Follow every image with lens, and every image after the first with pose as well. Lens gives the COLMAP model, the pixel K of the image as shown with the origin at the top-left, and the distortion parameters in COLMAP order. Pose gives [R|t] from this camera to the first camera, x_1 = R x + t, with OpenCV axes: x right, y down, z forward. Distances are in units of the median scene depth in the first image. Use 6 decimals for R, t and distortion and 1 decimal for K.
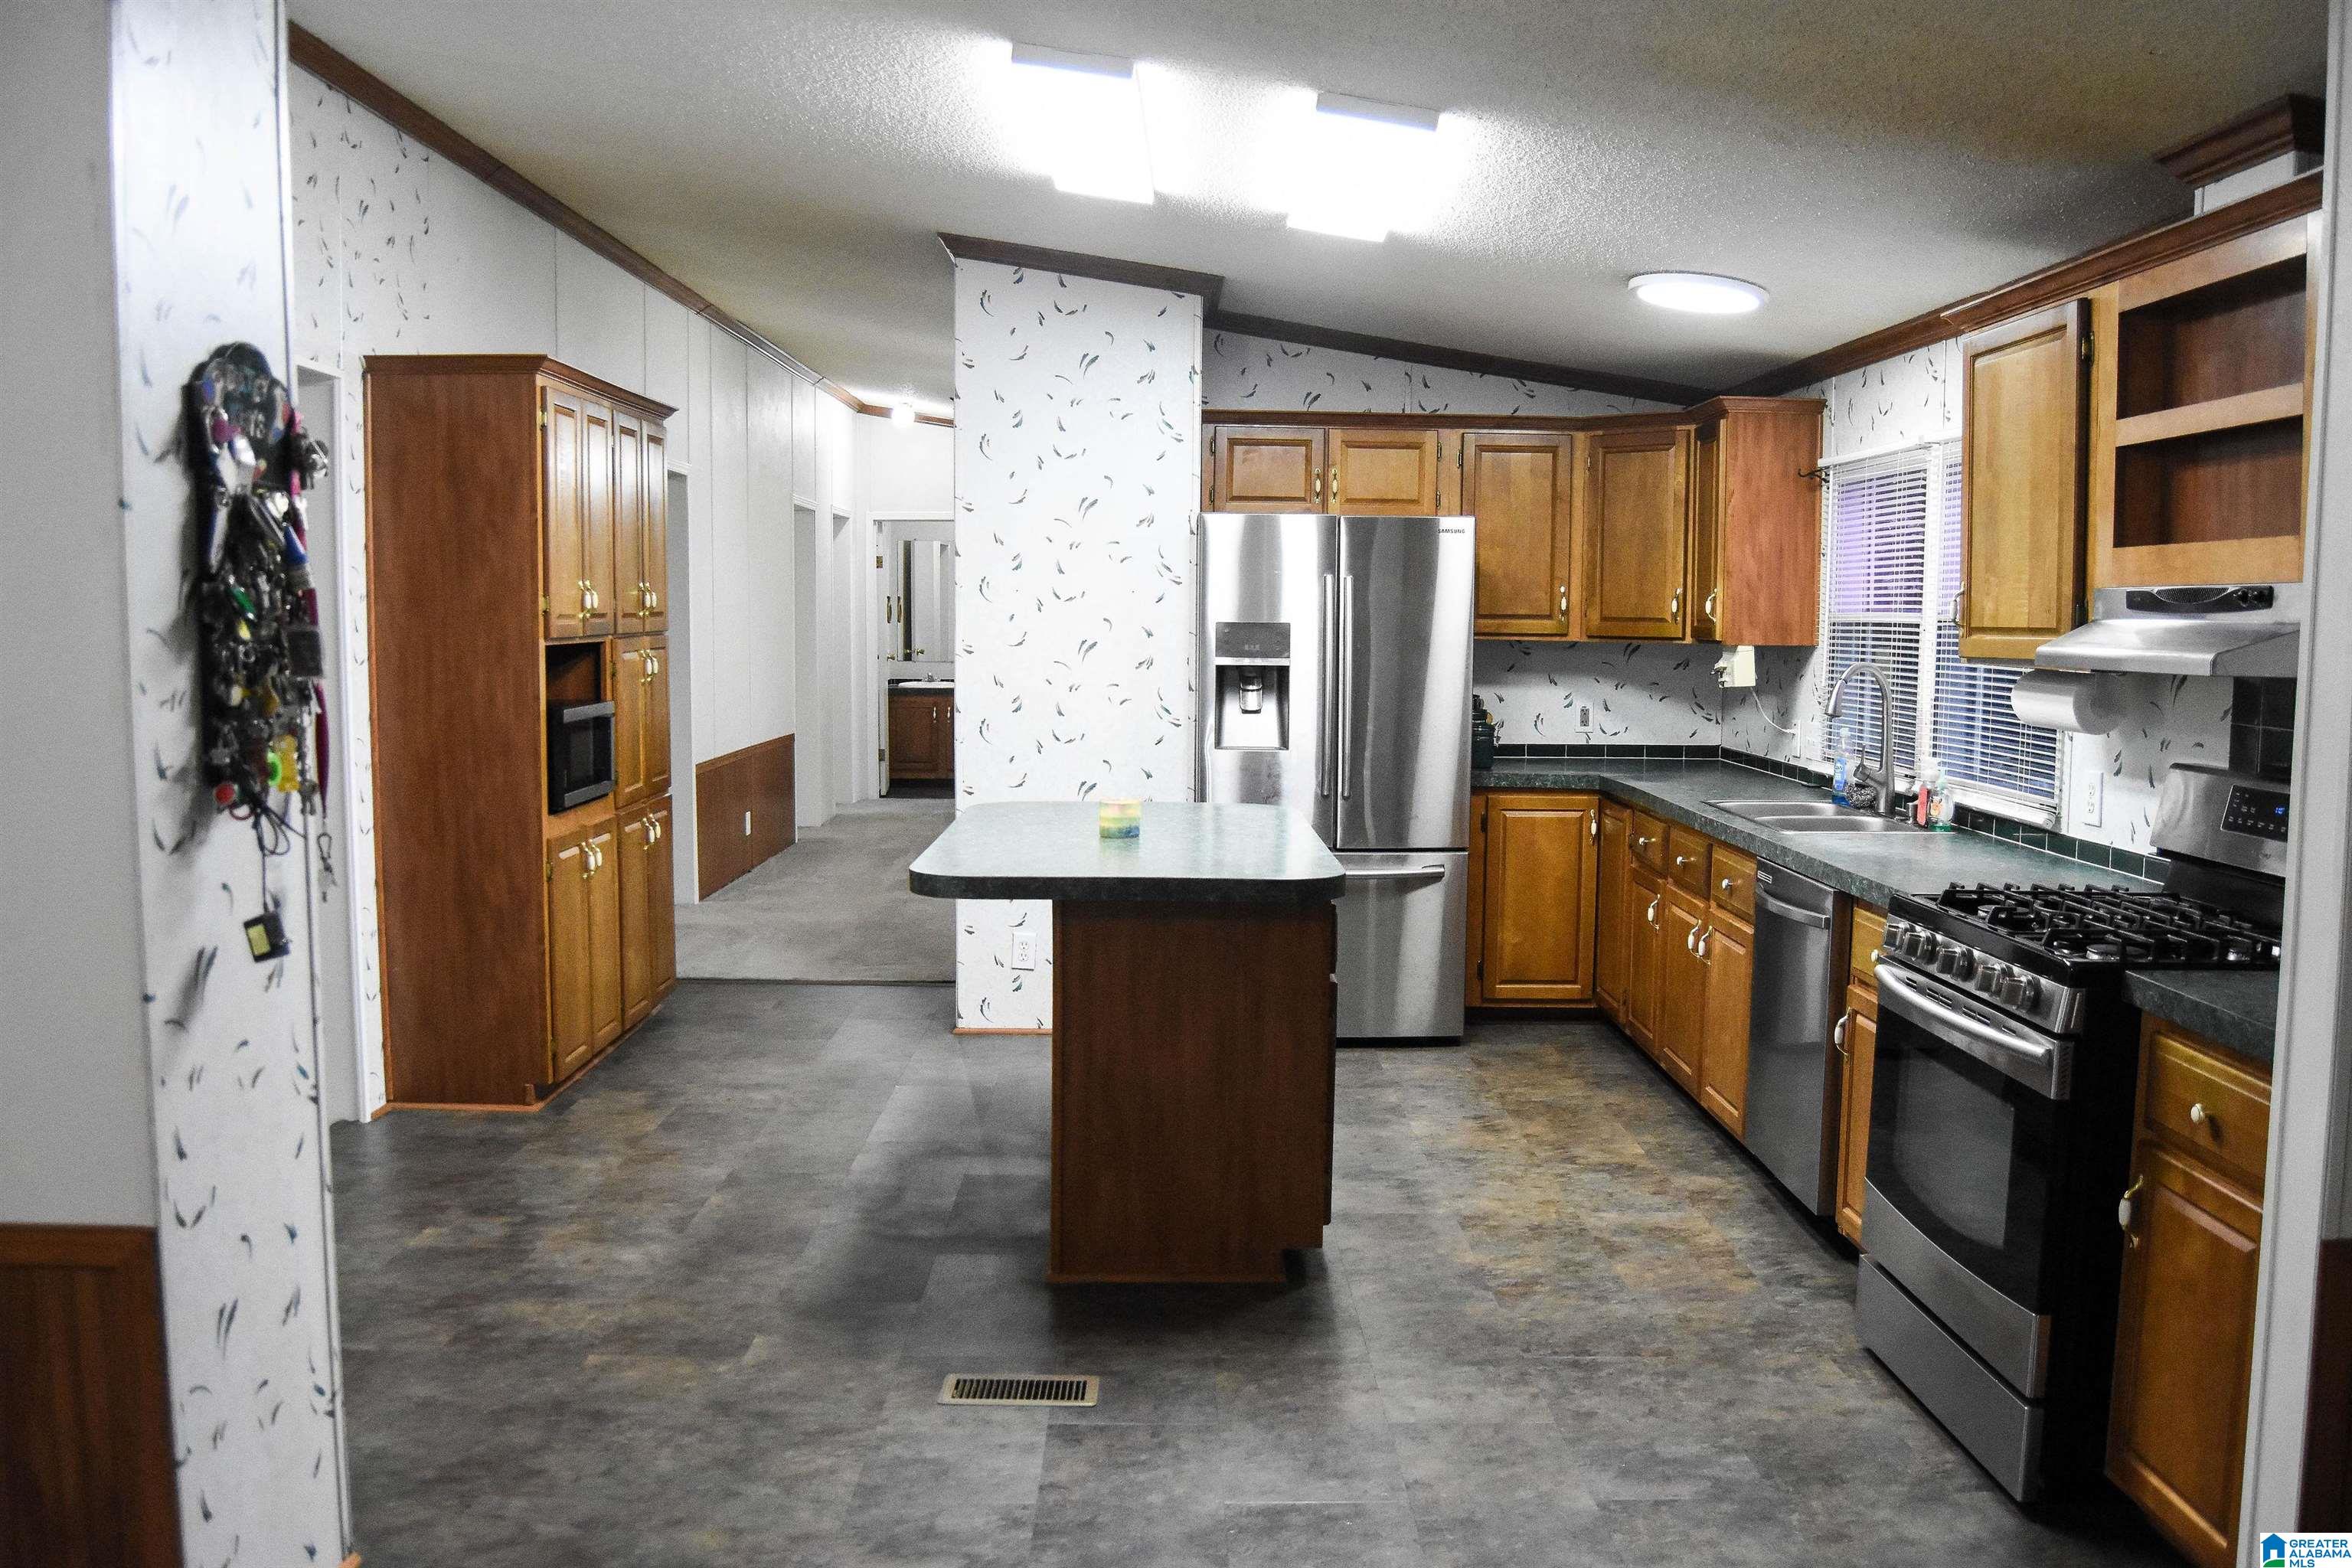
lens RADIAL K [[1875.0, 0, 1176.0], [0, 1875.0, 784.0], [0, 0, 1]] dist [-0.092943, 0.035354]
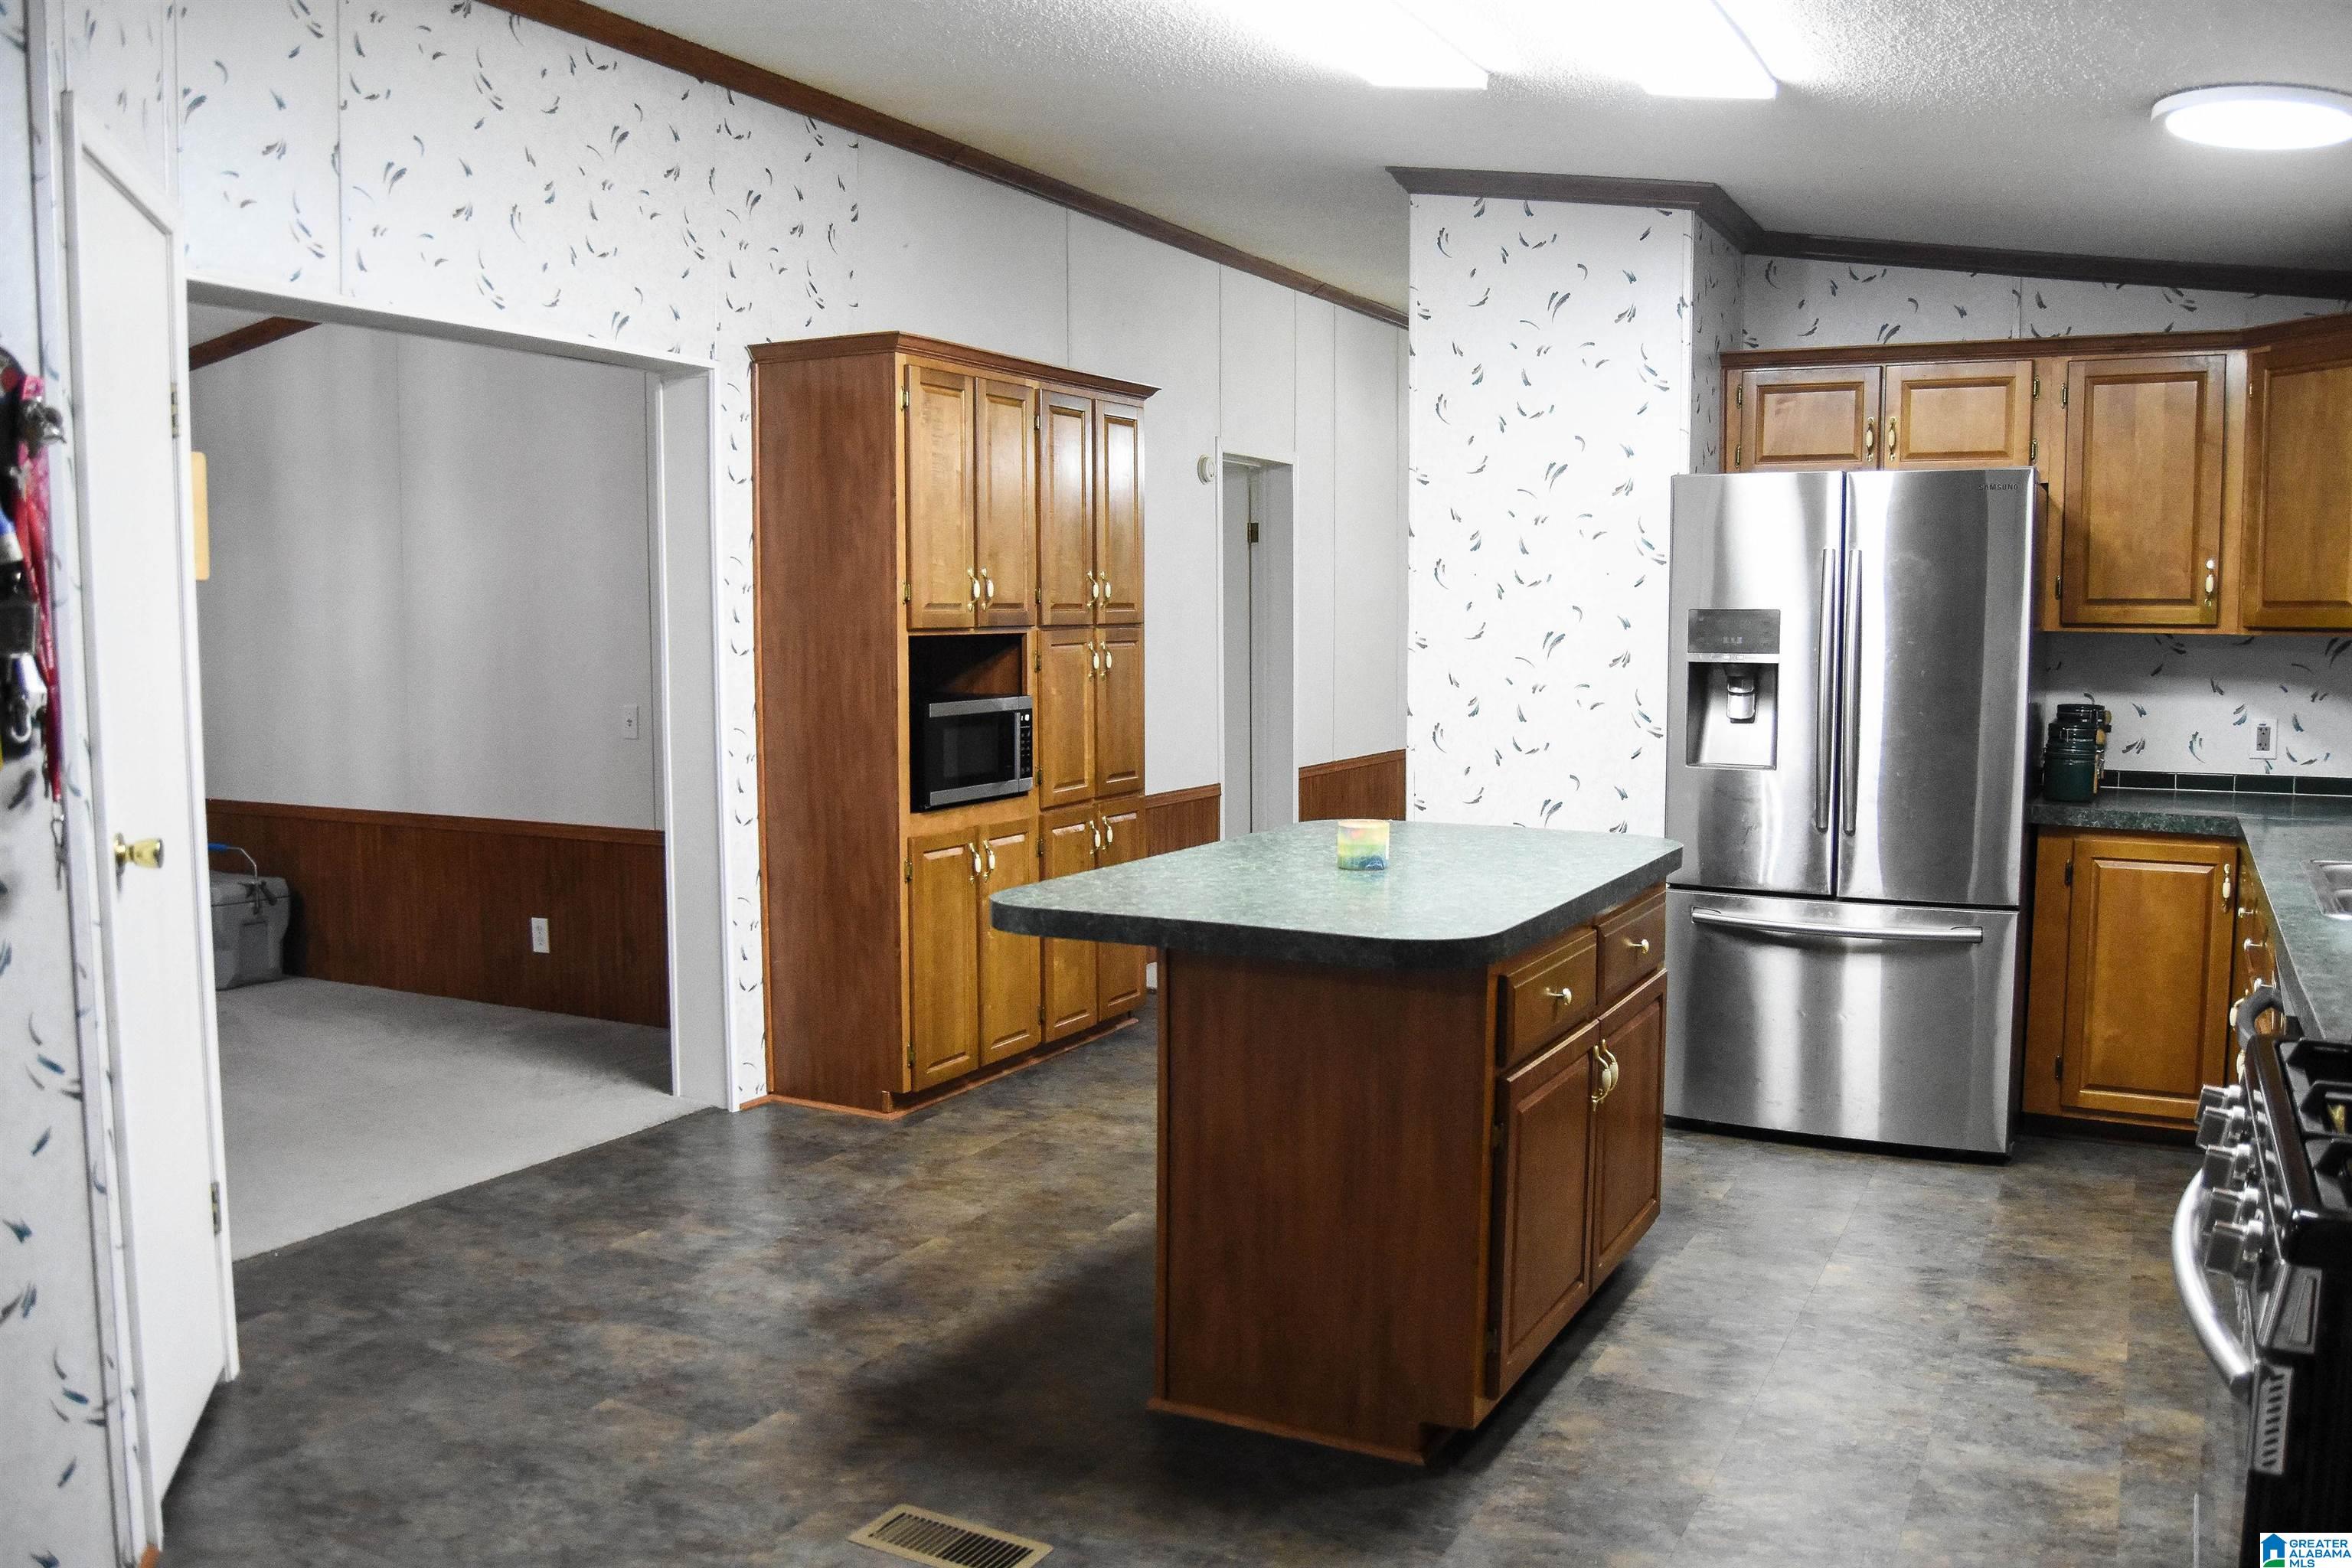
lens RADIAL K [[1875.0, 0, 1176.0], [0, 1875.0, 784.0], [0, 0, 1]] dist [-0.092943, 0.035354]
pose [[0.881144, 0.033841, -0.471635, 0.233406], [-0.035633, 0.999352, 0.005134, -0.007859], [0.471503, 0.012282, 0.881779, 0.209181]]
